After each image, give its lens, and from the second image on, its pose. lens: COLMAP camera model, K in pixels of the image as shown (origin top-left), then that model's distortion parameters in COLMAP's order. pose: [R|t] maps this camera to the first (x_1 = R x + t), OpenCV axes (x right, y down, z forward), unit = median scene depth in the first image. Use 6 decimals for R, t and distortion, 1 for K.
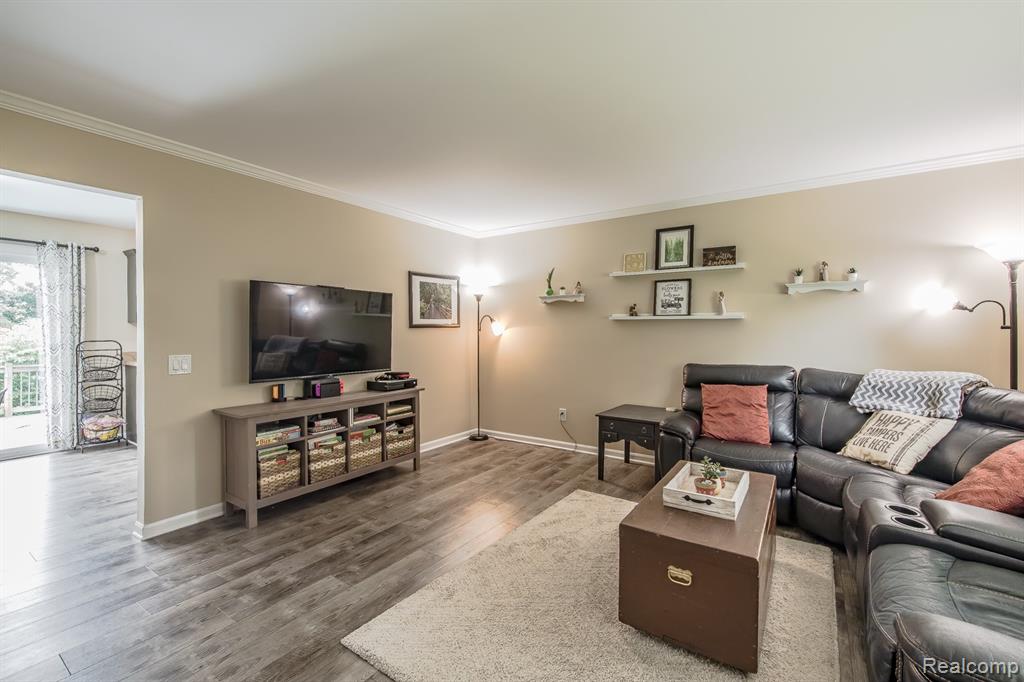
lens RADIAL K [[447.8, 0, 525.6], [0, 447.8, 339.0], [0, 0, 1]] dist [0.000496, -0.000093]
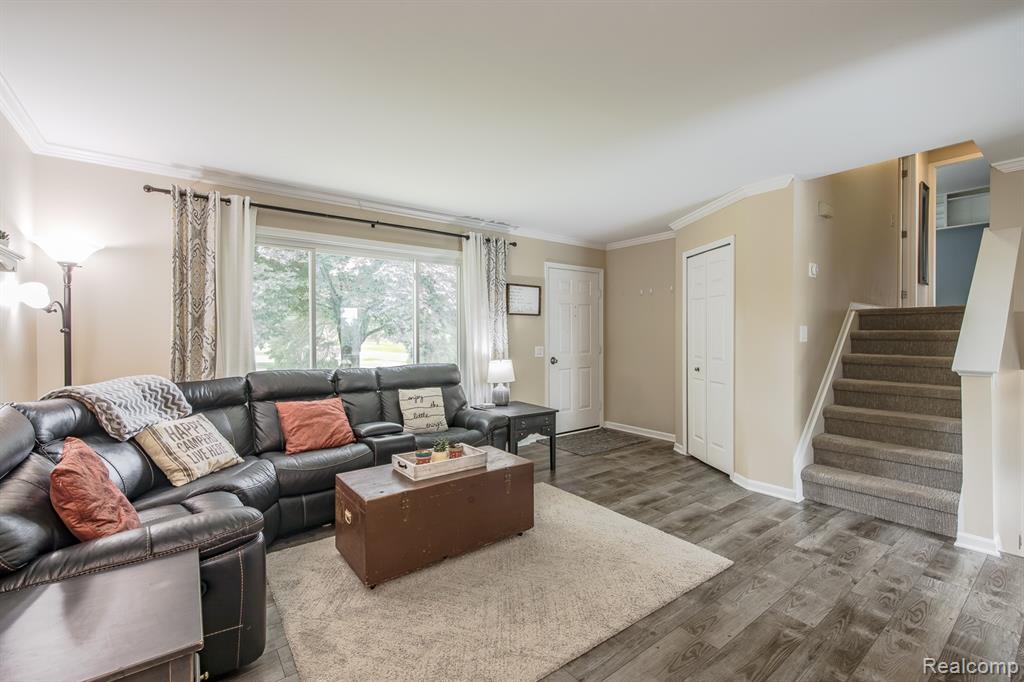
lens RADIAL K [[455.0, 0, 512.8], [0, 455.0, 339.0], [0, 0, 1]] dist [0.000505, 0.000148]
pose [[-0.941570, -0.004458, 0.336787, -0.094807], [0.002767, 0.999776, 0.020969, -0.014830], [-0.336805, 0.020675, -0.941347, 0.986721]]
